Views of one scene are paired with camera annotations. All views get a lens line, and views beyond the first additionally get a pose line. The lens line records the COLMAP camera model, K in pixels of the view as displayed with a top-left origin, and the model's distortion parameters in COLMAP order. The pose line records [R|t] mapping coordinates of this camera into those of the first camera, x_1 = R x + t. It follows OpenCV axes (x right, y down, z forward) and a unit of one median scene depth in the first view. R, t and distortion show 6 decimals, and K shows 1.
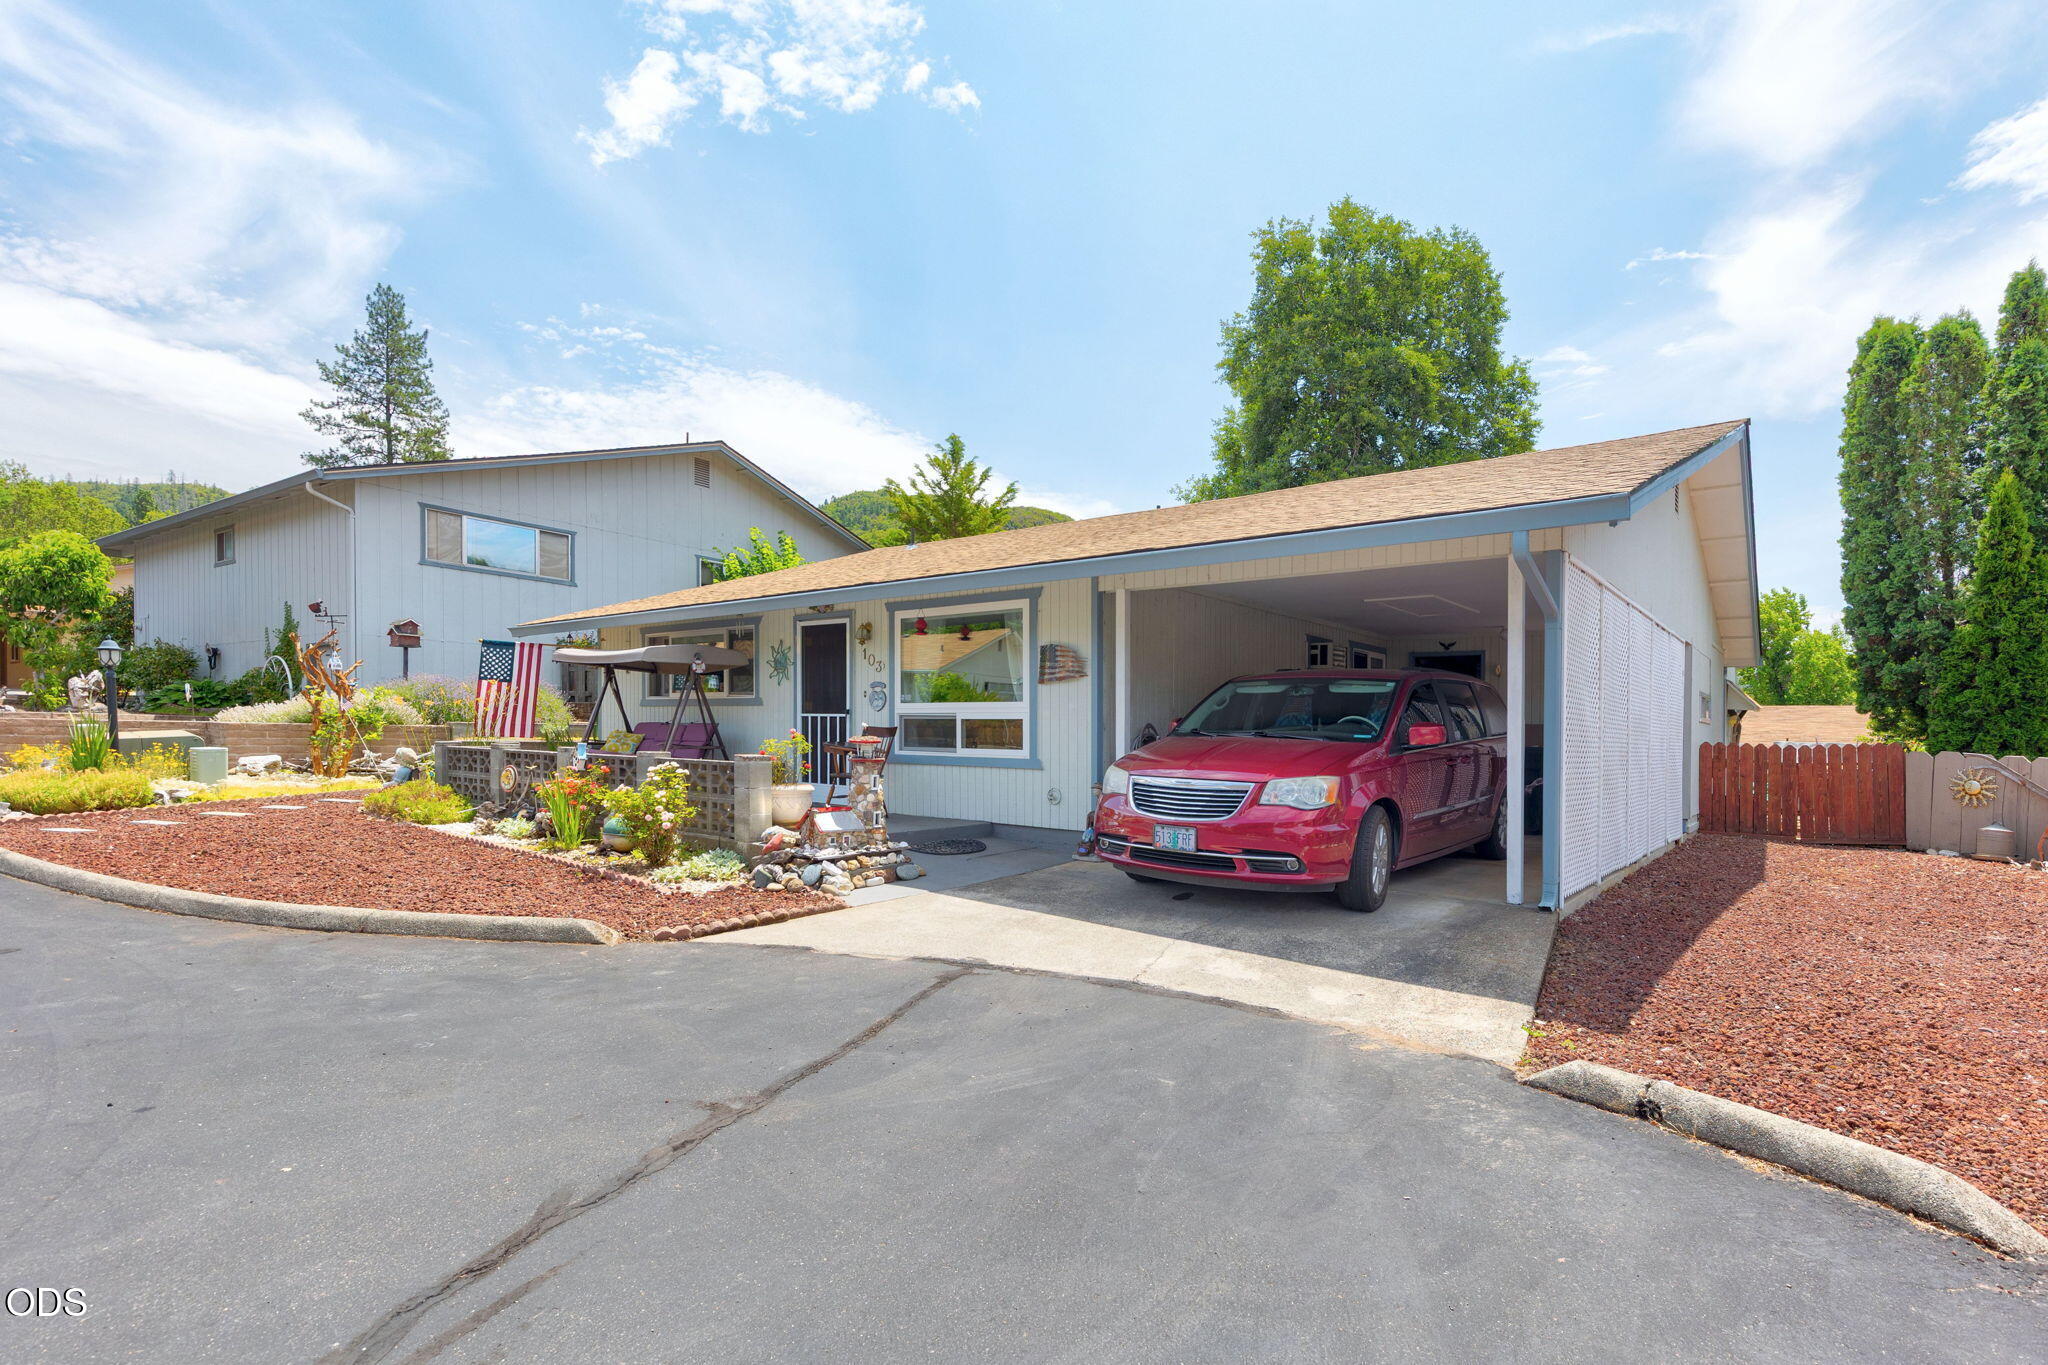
lens RADIAL K [[826.2, 0, 1023.9], [0, 826.2, 760.2], [0, 0, 1]] dist [0.002782, 0.000295]
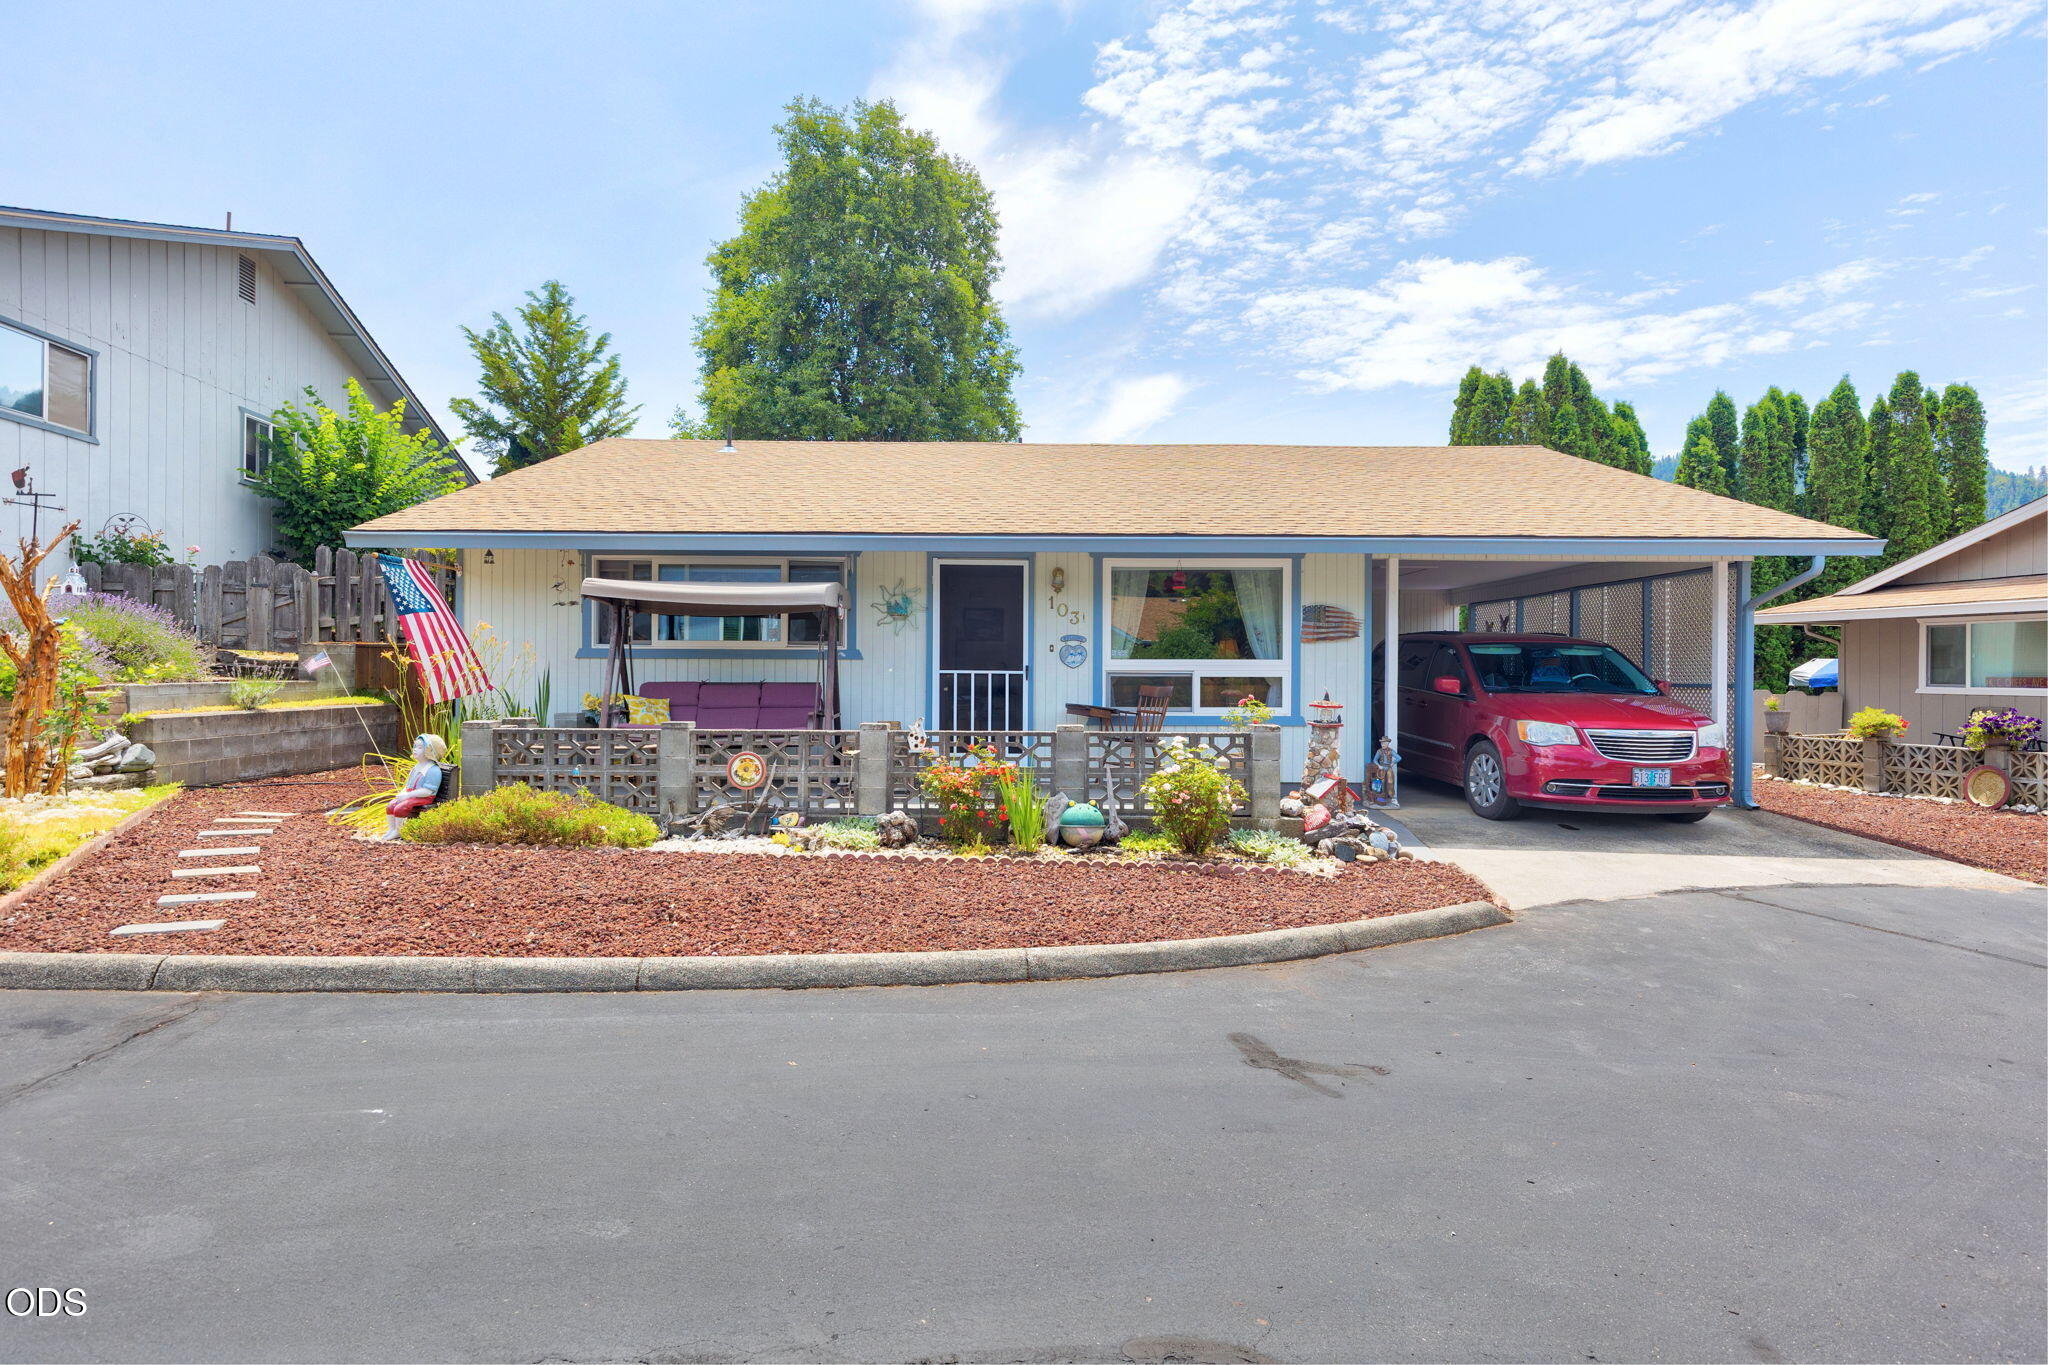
lens RADIAL K [[950.8, 0, 1020.1], [0, 950.8, 697.4], [0, 0, 1]] dist [-0.000113, -0.000556]
pose [[0.840321, -0.025583, 0.541485, -0.849495], [0.027524, 0.999611, 0.004513, -0.036542], [-0.541389, 0.011112, 0.840699, 0.184140]]
